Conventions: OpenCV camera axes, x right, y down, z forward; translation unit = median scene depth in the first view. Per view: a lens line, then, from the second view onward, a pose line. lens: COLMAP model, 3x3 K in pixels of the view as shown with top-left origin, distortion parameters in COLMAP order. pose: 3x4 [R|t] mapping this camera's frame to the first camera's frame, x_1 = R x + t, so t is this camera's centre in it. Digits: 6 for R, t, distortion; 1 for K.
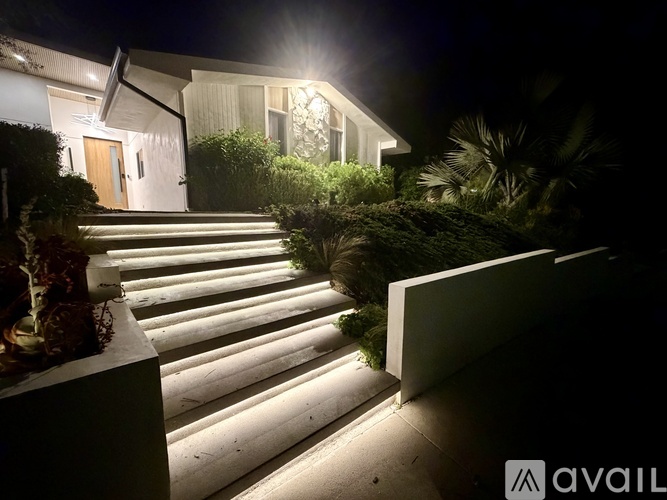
lens RADIAL K [[267.9, 0, 332.1], [0, 267.9, 249.3], [0, 0, 1]] dist [0.003456, 0.000287]
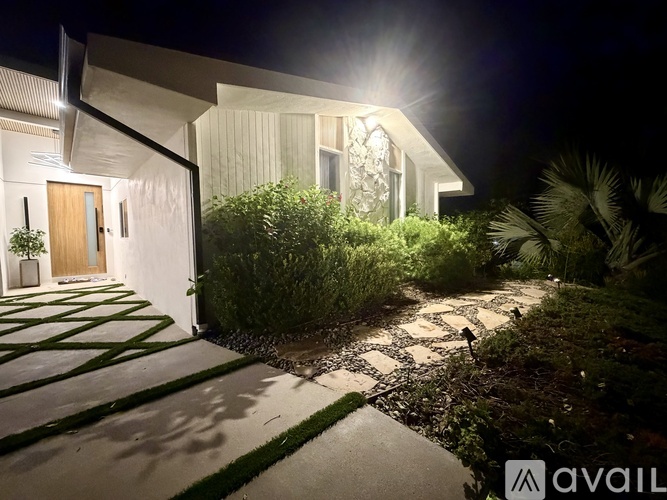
lens RADIAL K [[267.9, 0, 334.7], [0, 267.9, 251.0], [0, 0, 1]] dist [0.003456, 0.000287]
pose [[0.999274, -0.019310, 0.032848, -0.208263], [0.022028, 0.996180, -0.084500, -0.192077], [-0.031091, 0.085162, 0.995882, 0.327754]]
